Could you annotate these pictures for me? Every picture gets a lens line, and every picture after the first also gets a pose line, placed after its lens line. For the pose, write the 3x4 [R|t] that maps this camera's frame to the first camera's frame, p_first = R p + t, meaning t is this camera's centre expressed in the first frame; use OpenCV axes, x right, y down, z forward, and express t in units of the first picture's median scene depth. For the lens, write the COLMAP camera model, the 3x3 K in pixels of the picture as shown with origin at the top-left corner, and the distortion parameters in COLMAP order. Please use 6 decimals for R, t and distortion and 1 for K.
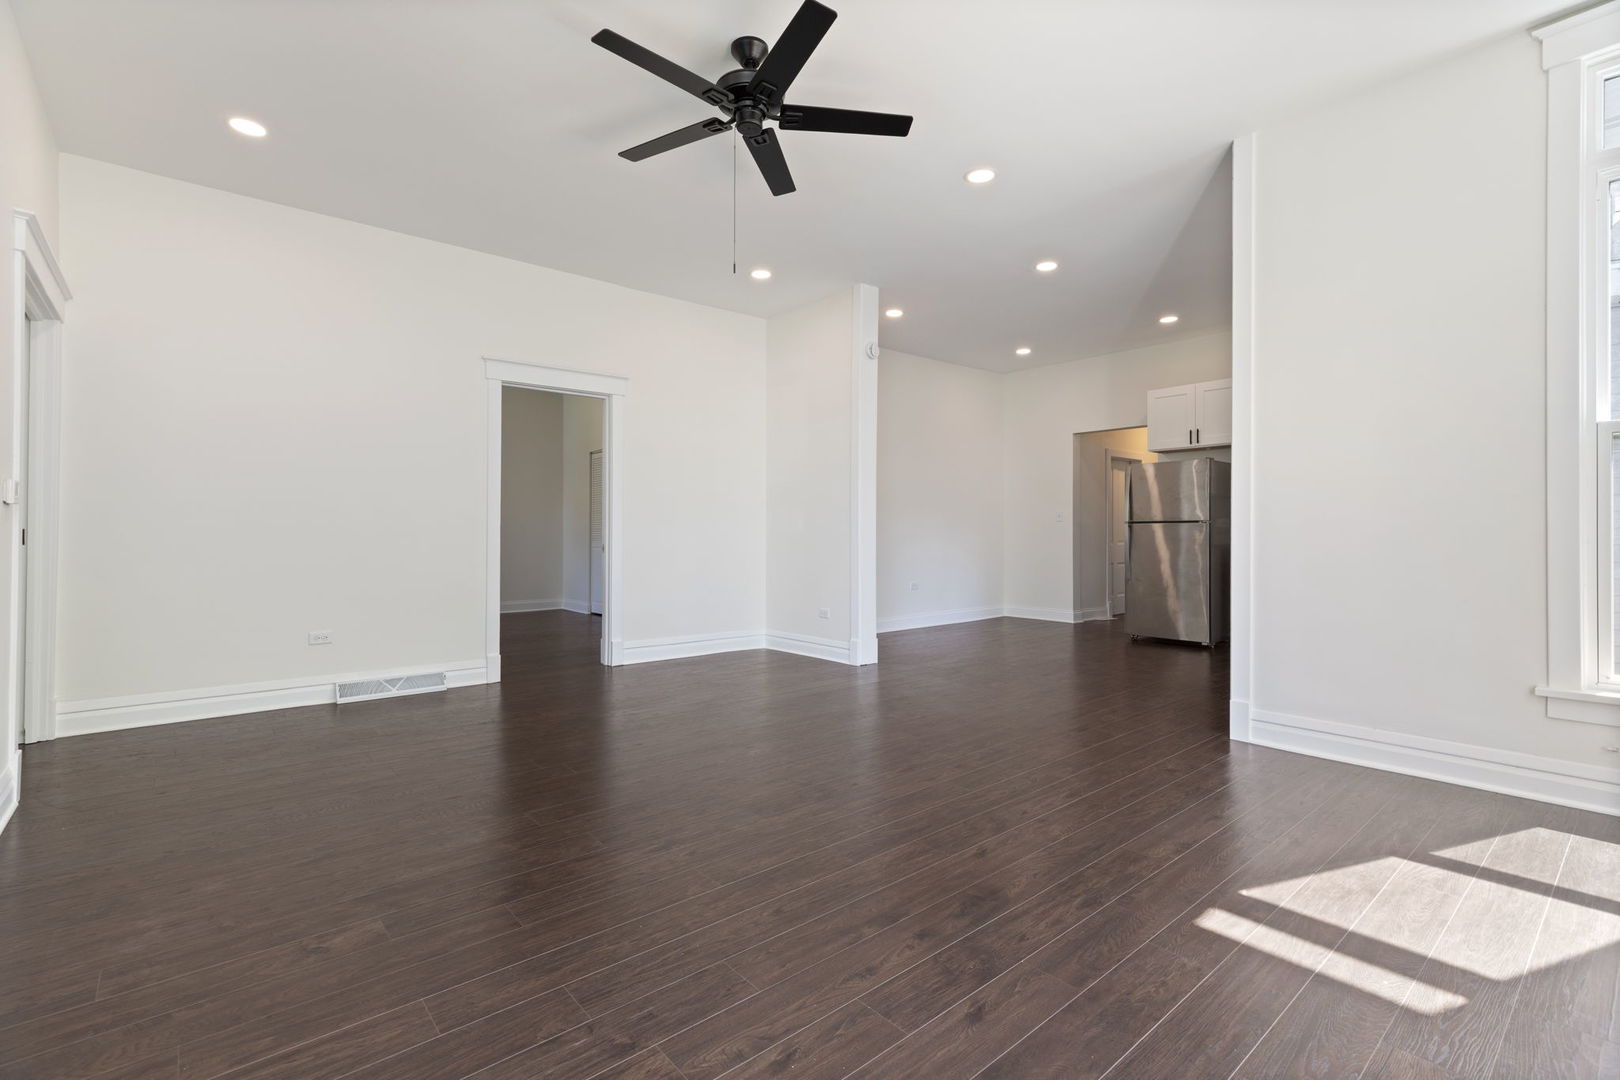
lens RADIAL K [[731.9, 0, 811.1], [0, 731.9, 521.0], [0, 0, 1]] dist [0.009068, -0.000136]
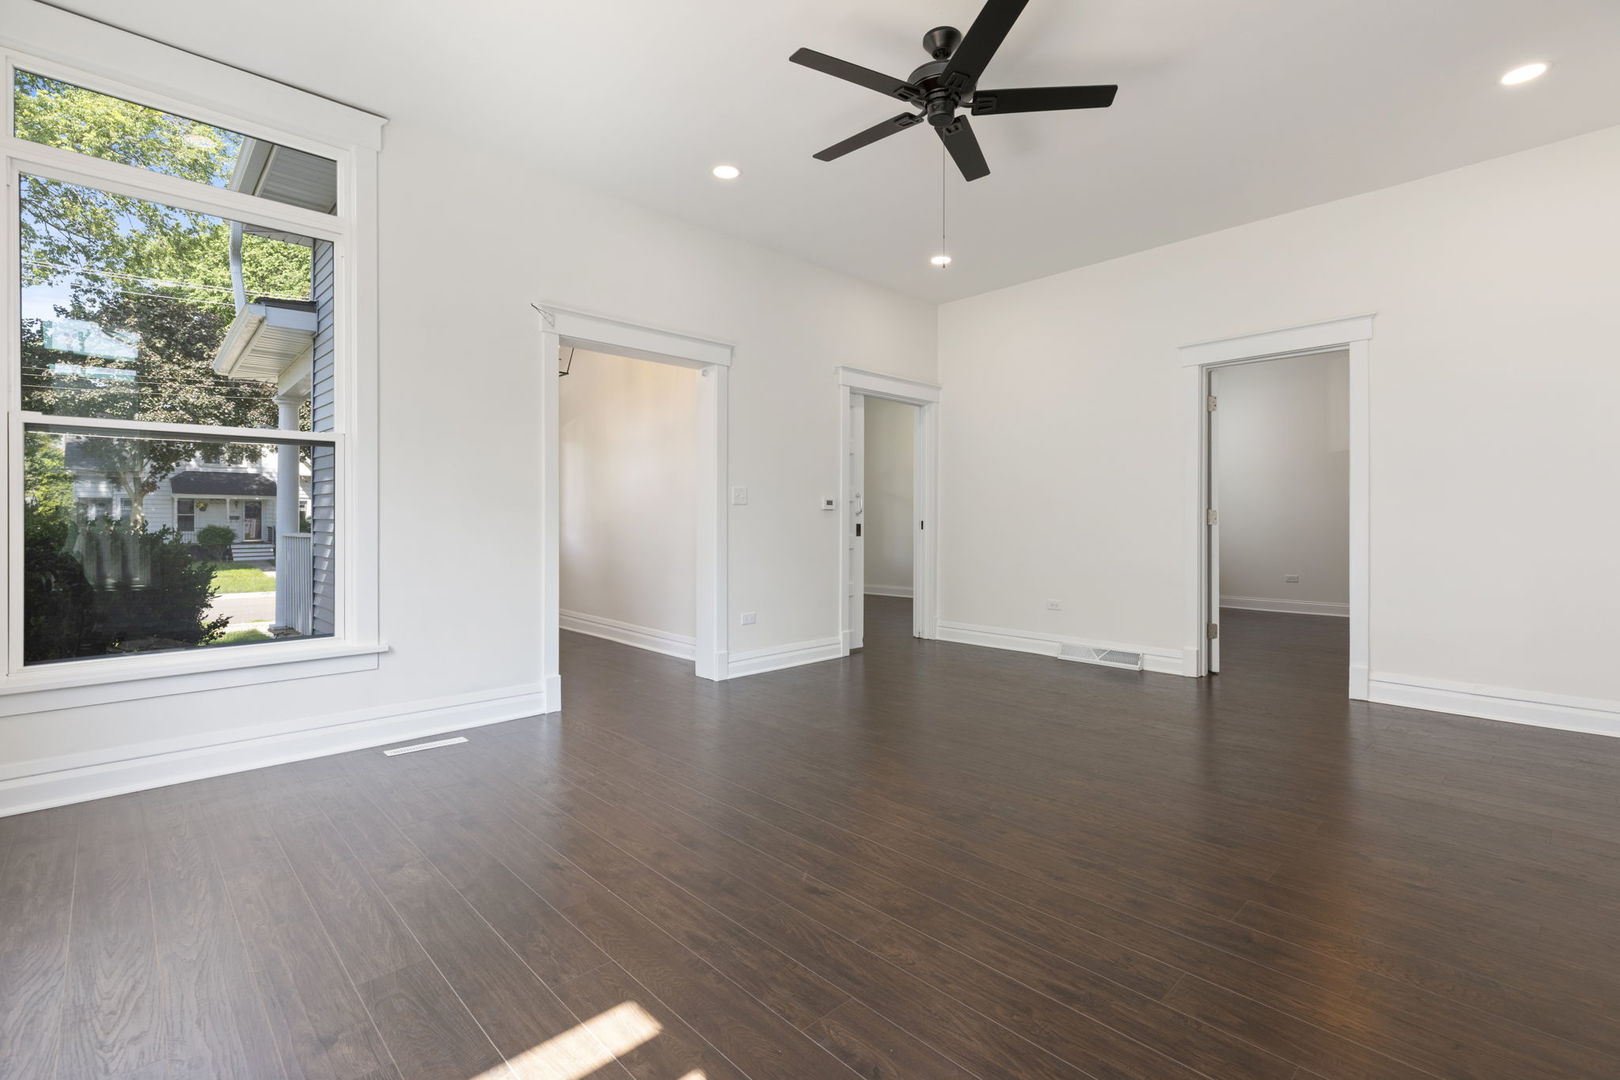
lens RADIAL K [[731.9, 0, 811.1], [0, 731.9, 521.0], [0, 0, 1]] dist [0.009068, -0.000136]
pose [[0.052875, -0.000666, -0.998601, 0.969915], [0.019800, 0.999804, 0.000382, 0.003264], [0.998405, -0.019793, 0.052878, 0.827398]]
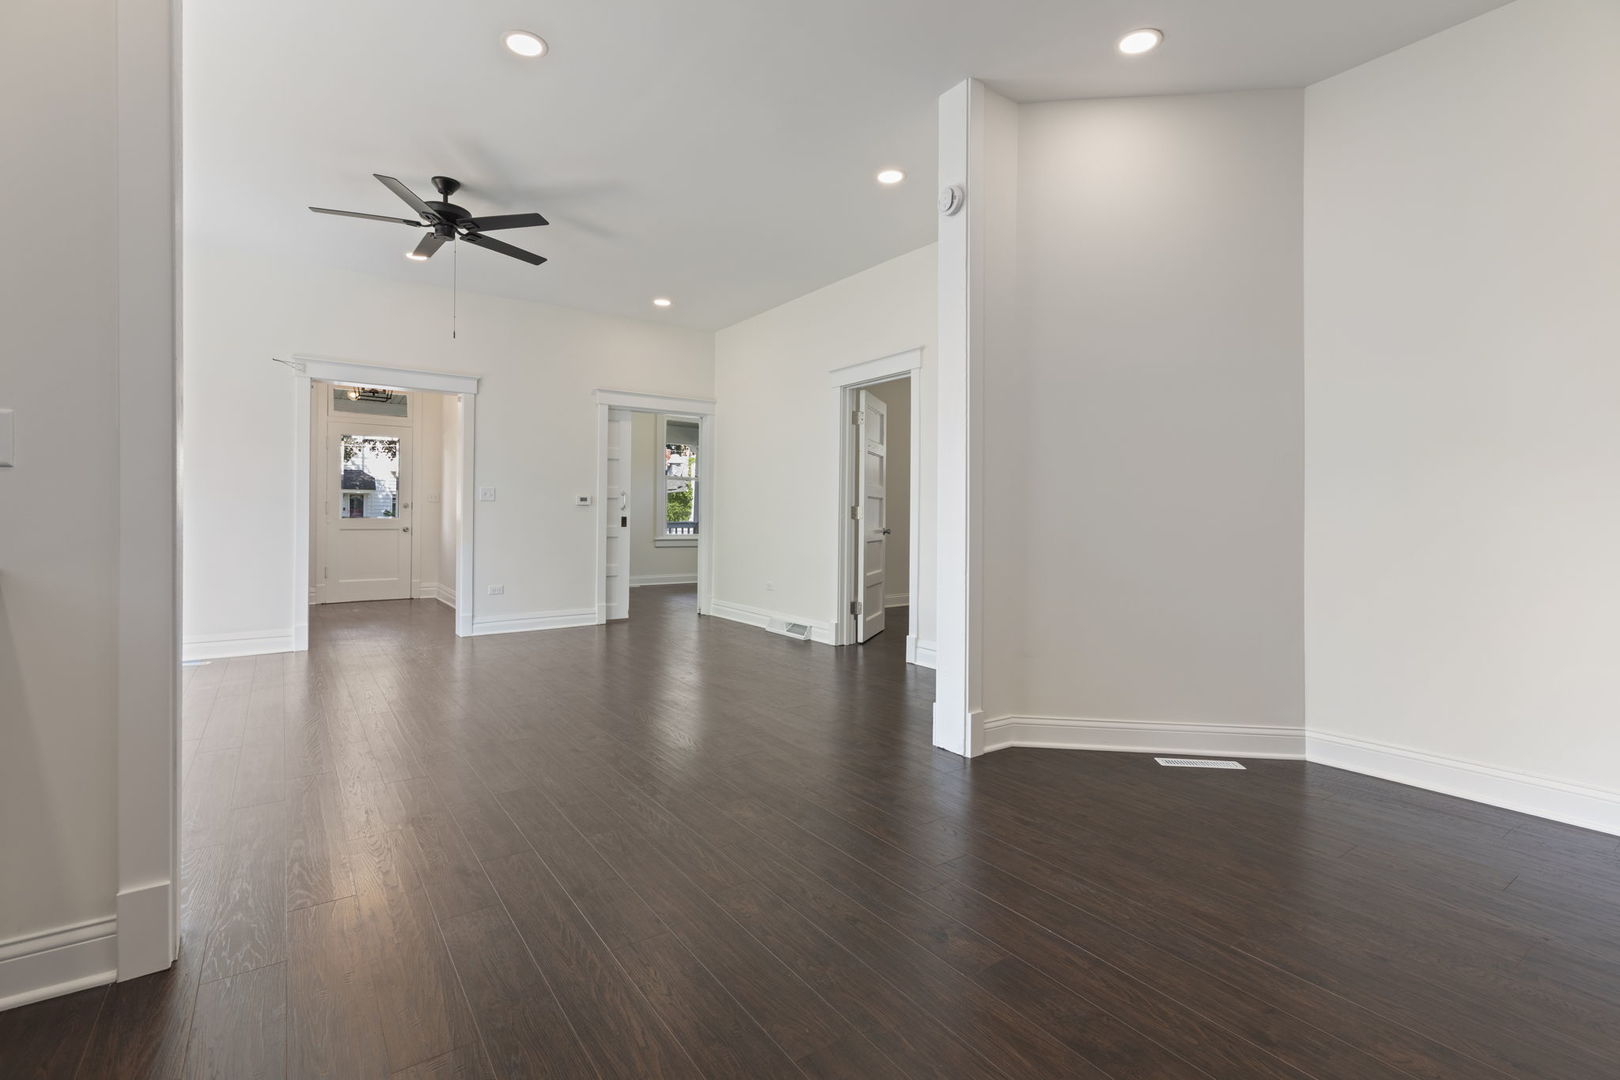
lens RADIAL K [[728.2, 0, 813.6], [0, 728.2, 503.5], [0, 0, 1]] dist [-0.002674, -0.000365]
pose [[-0.081269, -0.015878, -0.996566, 1.376568], [0.013372, 0.999766, -0.017019, 0.021958], [0.996603, -0.014710, -0.081037, 1.982202]]
